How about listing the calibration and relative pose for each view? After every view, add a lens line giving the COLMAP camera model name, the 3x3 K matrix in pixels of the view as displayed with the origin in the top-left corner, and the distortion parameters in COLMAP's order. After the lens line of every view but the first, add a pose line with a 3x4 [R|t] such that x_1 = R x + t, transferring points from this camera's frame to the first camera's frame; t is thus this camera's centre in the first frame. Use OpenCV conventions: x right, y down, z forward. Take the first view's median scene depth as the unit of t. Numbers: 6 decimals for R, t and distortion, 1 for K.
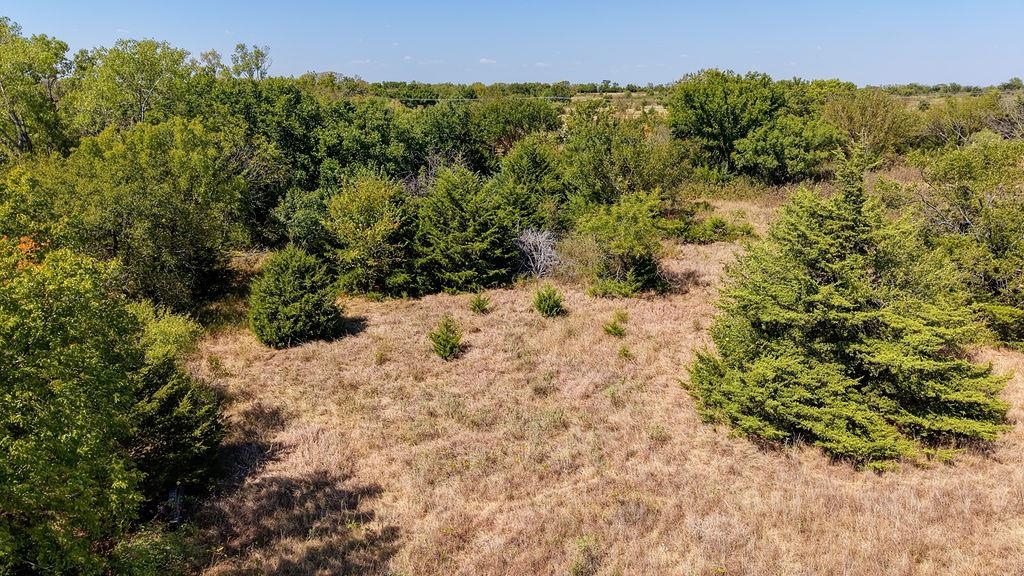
lens RADIAL K [[681.2, 0, 512.0], [0, 681.2, 288.0], [0, 0, 1]] dist [0.074700, -0.119221]
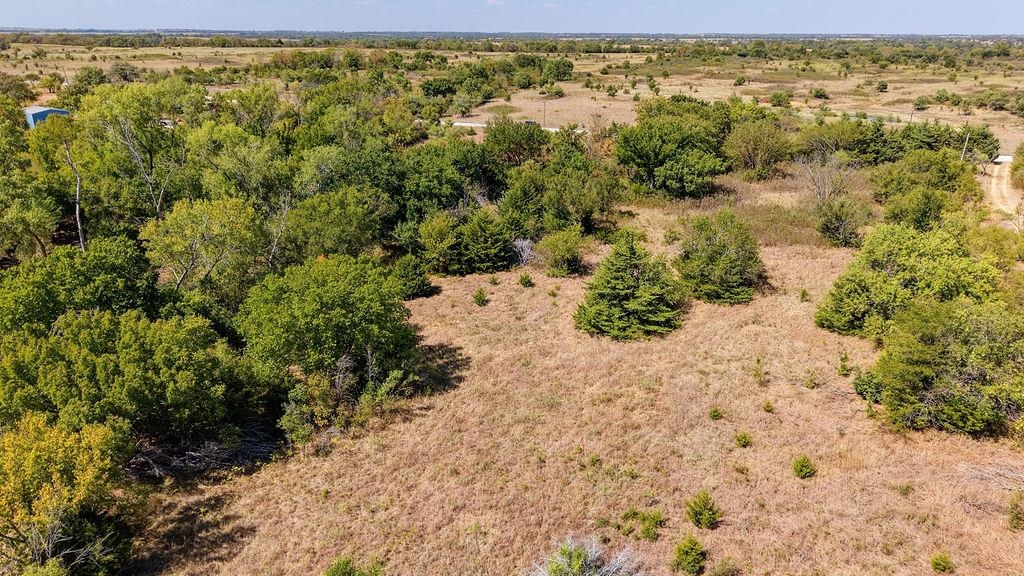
lens RADIAL K [[681.2, 0, 512.0], [0, 681.2, 288.0], [0, 0, 1]] dist [0.074700, -0.119221]
pose [[0.999919, 0.006873, -0.010695, 0.031807], [-0.006048, 0.997139, 0.075341, -0.110806], [0.011182, -0.075270, 0.997100, -1.101989]]
